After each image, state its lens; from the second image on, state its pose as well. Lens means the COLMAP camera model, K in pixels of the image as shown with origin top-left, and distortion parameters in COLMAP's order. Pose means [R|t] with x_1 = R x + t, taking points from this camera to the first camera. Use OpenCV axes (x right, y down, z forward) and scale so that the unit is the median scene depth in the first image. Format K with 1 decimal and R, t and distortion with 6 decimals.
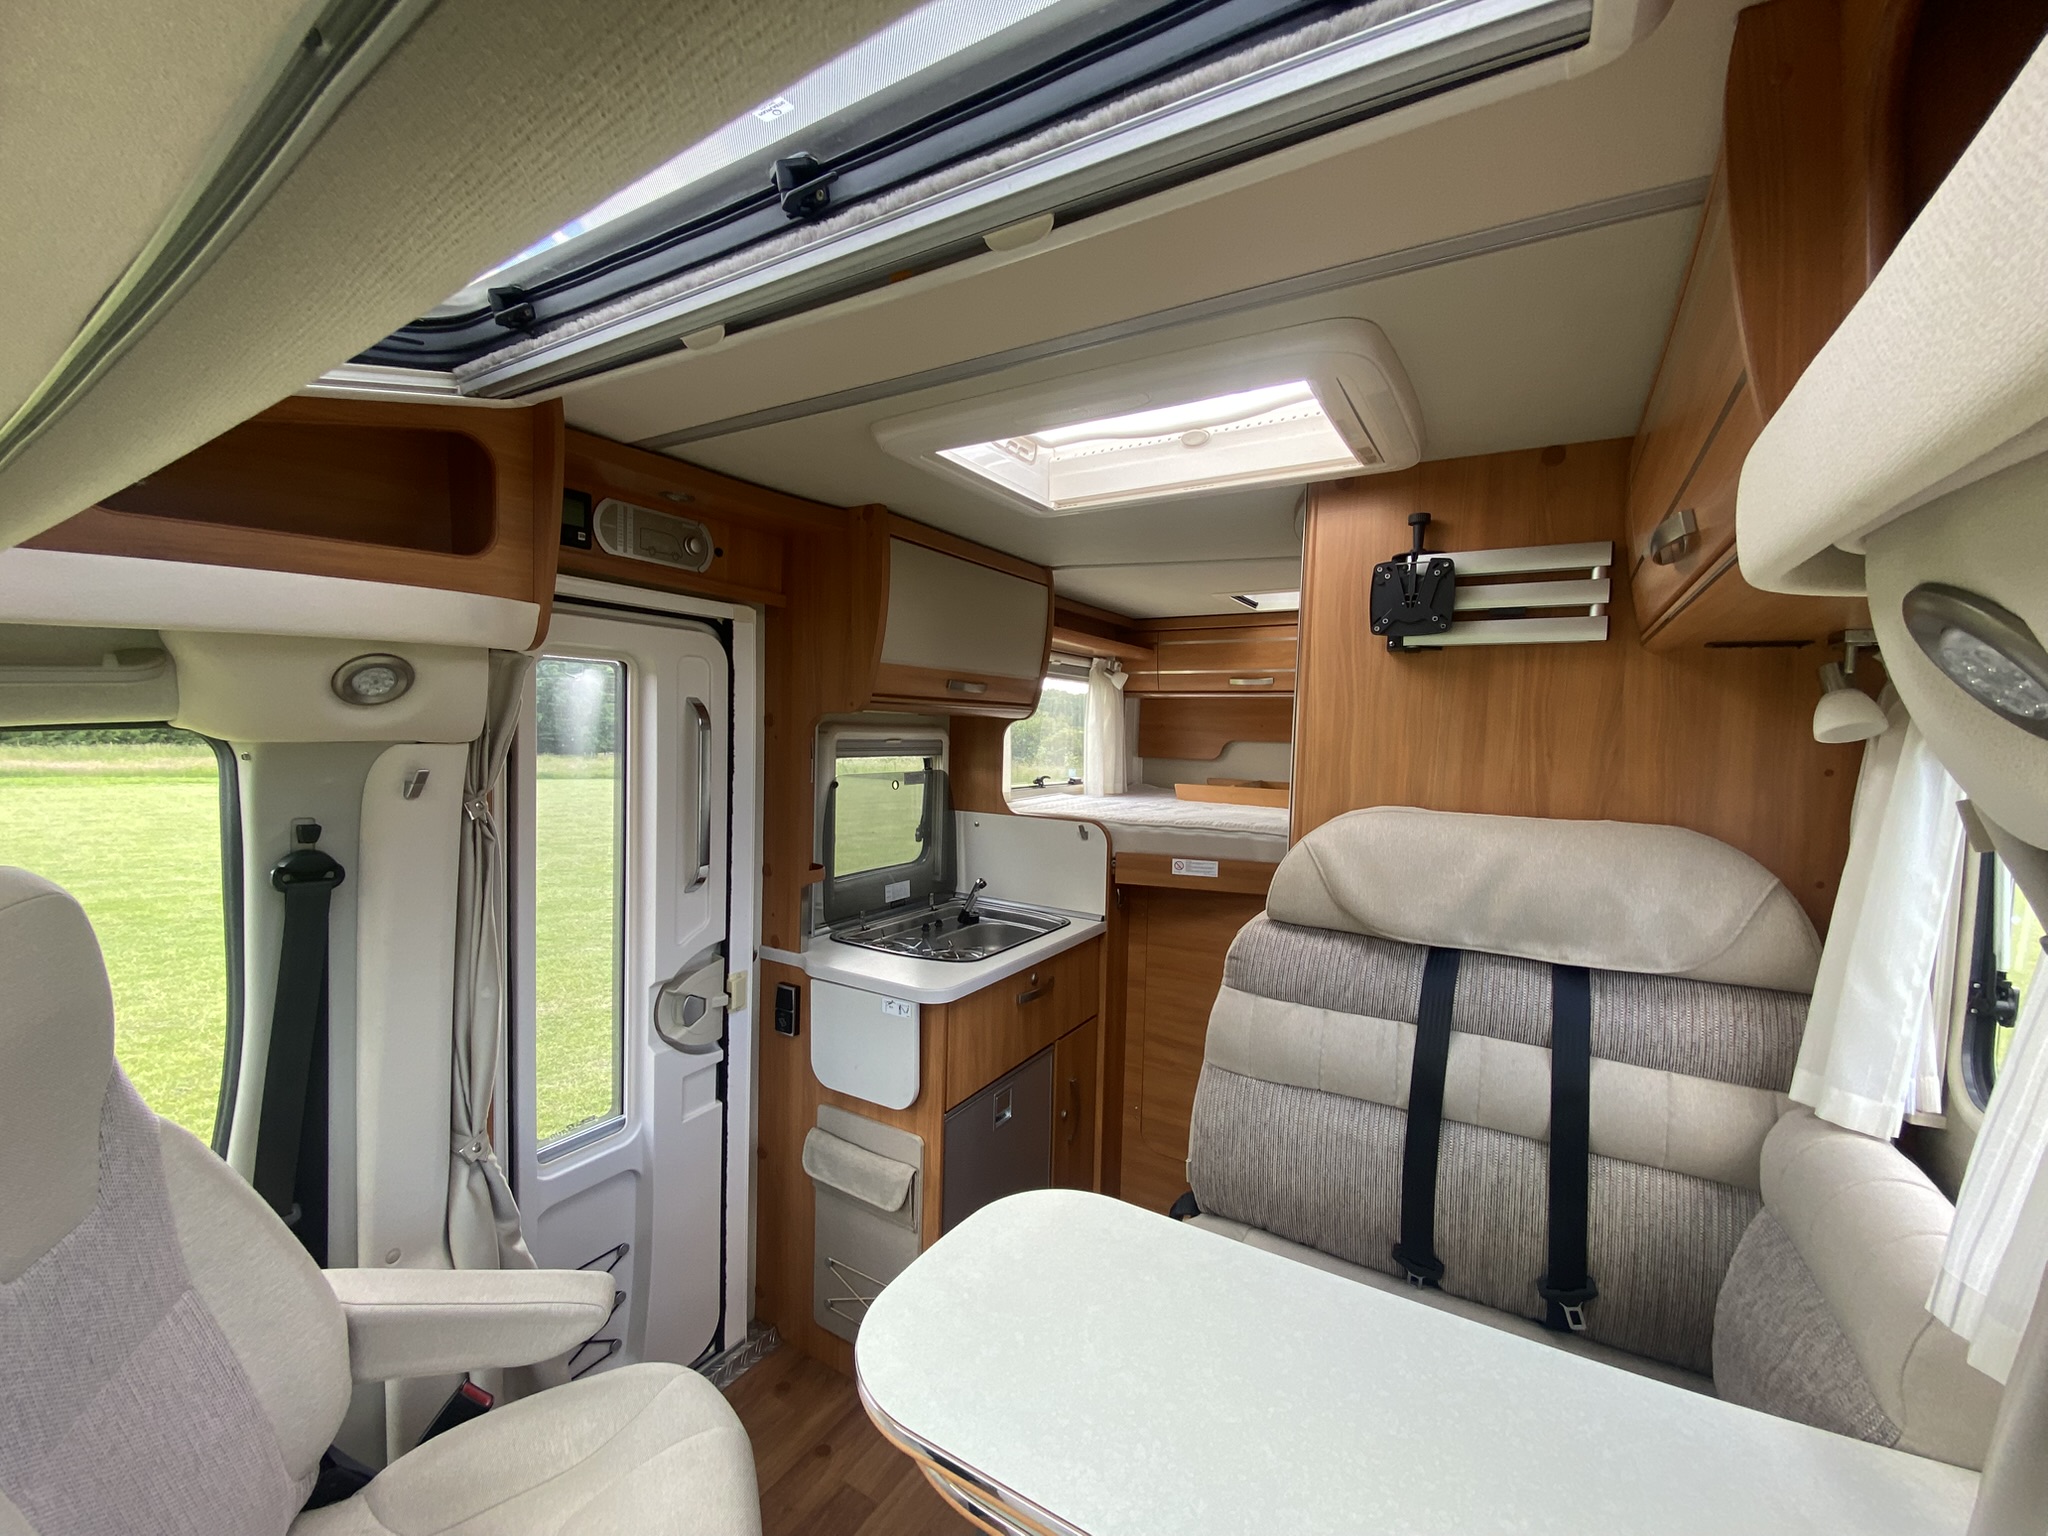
lens RADIAL K [[824.3, 0, 1018.4], [0, 824.3, 768.5], [0, 0, 1]] dist [-0.008214, -0.004490]
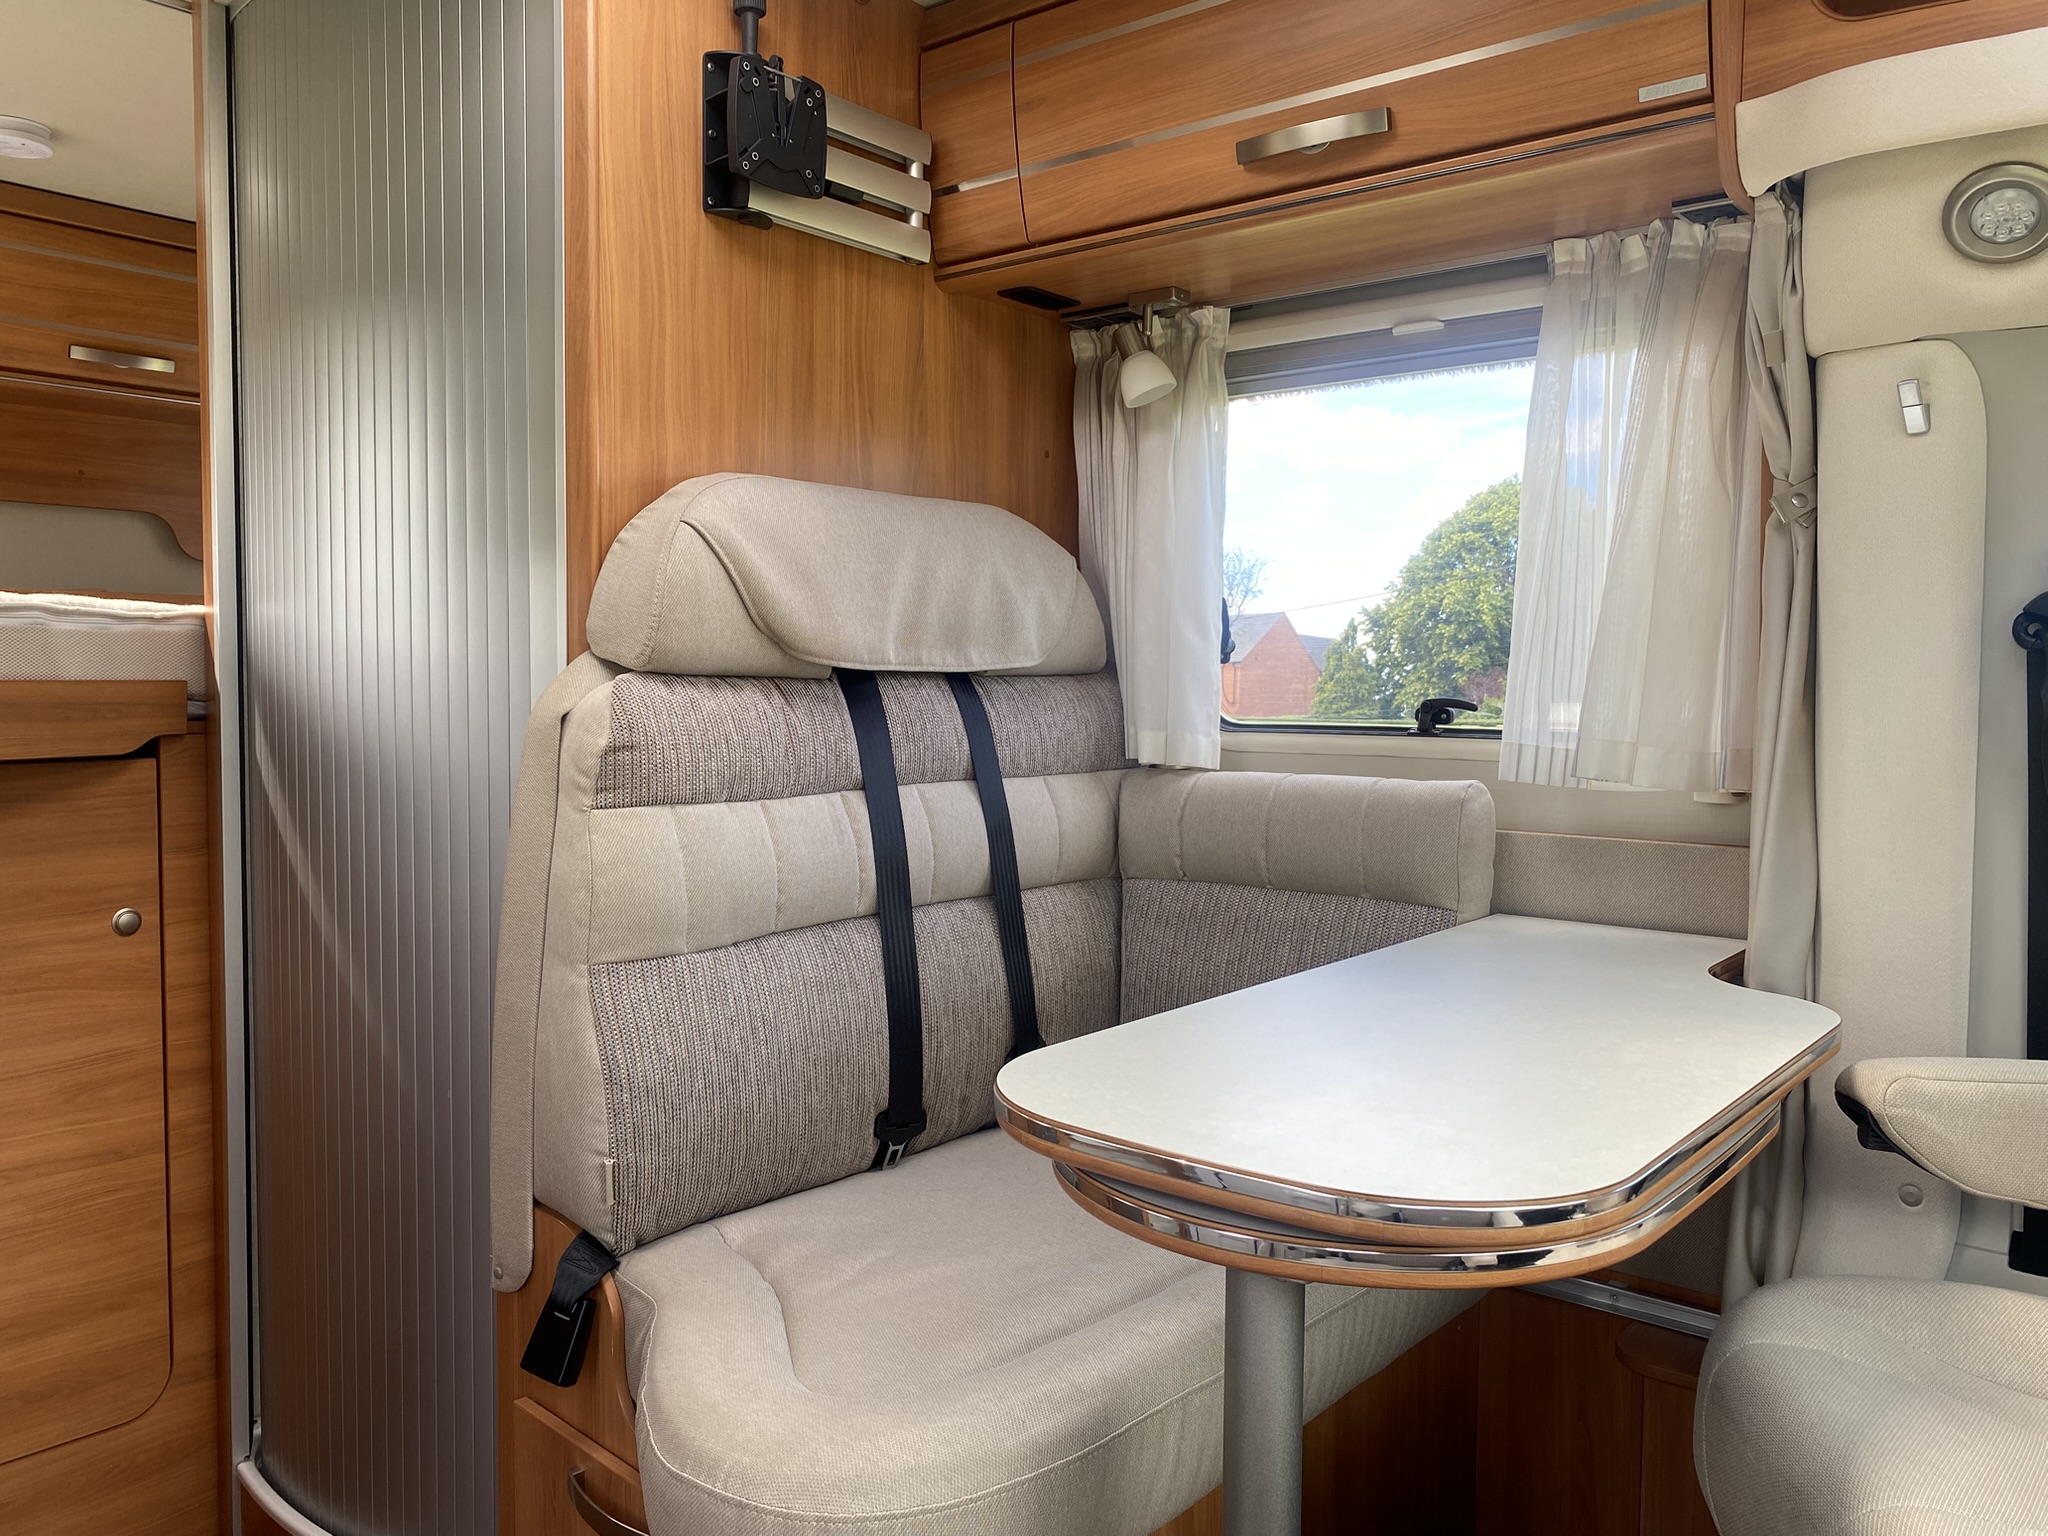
lens RADIAL K [[1553.4, 0, 991.0], [0, 1553.4, 819.5], [0, 0, 1]] dist [0.000616, -0.010992]
pose [[0.137252, -0.113843, 0.983972, -0.710160], [0.043981, 0.993094, 0.108764, 0.189465], [-0.989559, 0.028348, 0.141311, 0.670587]]
